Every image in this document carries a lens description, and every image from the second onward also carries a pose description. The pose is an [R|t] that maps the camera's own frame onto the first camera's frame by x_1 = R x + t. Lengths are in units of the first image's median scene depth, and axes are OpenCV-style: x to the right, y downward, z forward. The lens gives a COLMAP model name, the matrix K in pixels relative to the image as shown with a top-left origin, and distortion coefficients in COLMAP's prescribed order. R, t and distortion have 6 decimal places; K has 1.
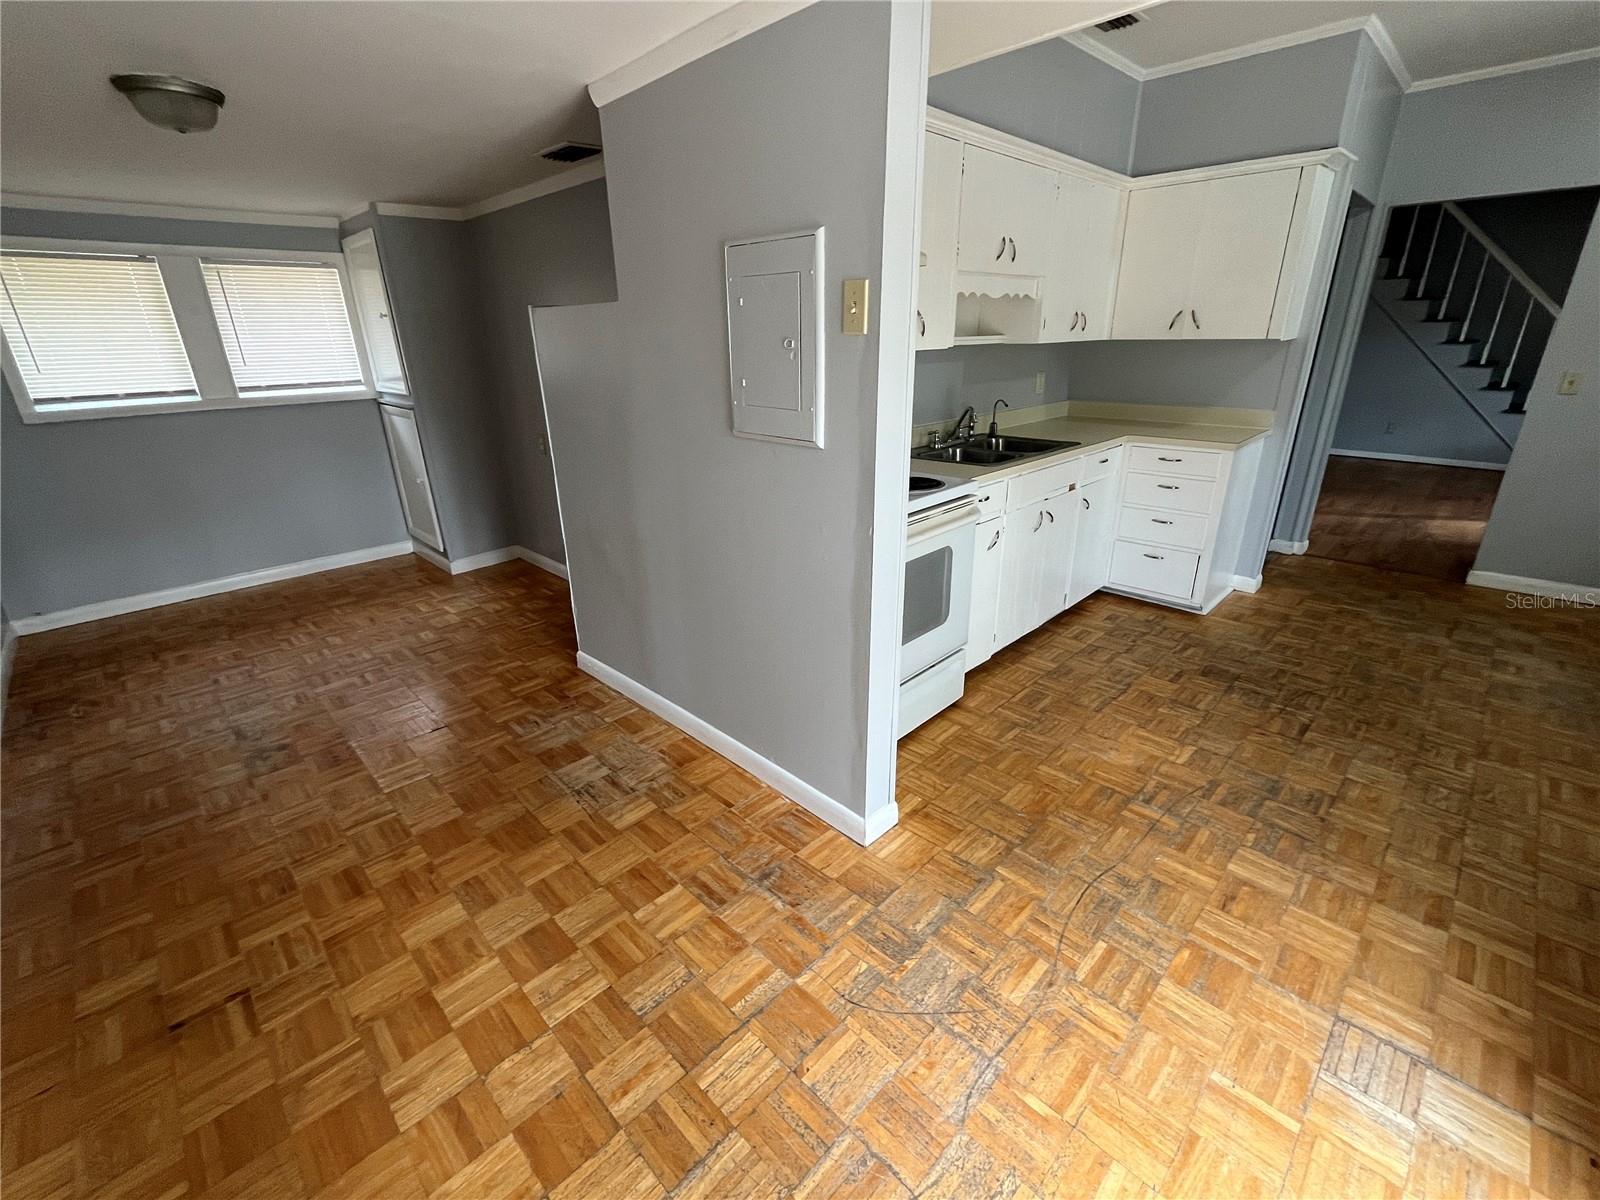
lens RADIAL K [[689.3, 0, 801.2], [0, 689.3, 601.2], [0, 0, 1]] dist [-0.000908, 0.000067]
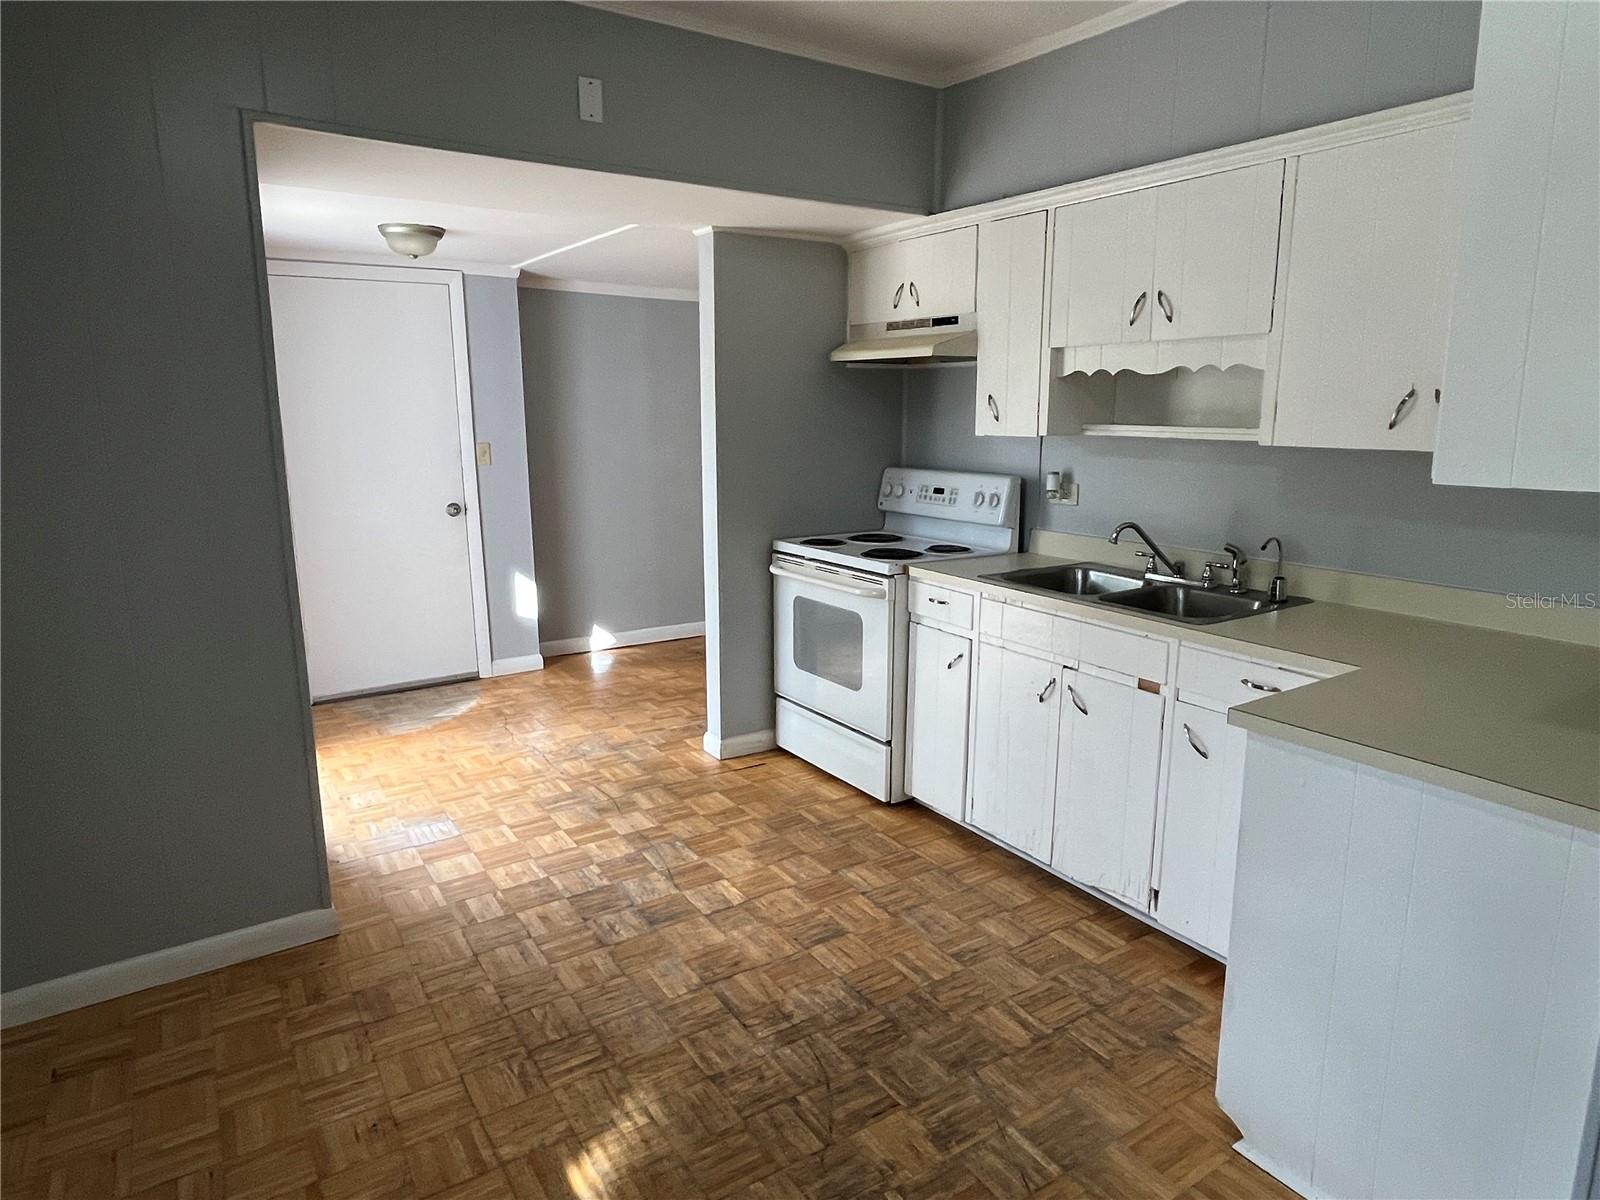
lens RADIAL K [[952.5, 0, 801.4], [0, 952.5, 596.4], [0, 0, 1]] dist [-0.005206, -0.000122]
pose [[-0.202454, 0.208113, -0.956923, 1.929717], [-0.355998, 0.894664, 0.269890, -0.554988], [0.912293, 0.395303, -0.107040, 1.290199]]
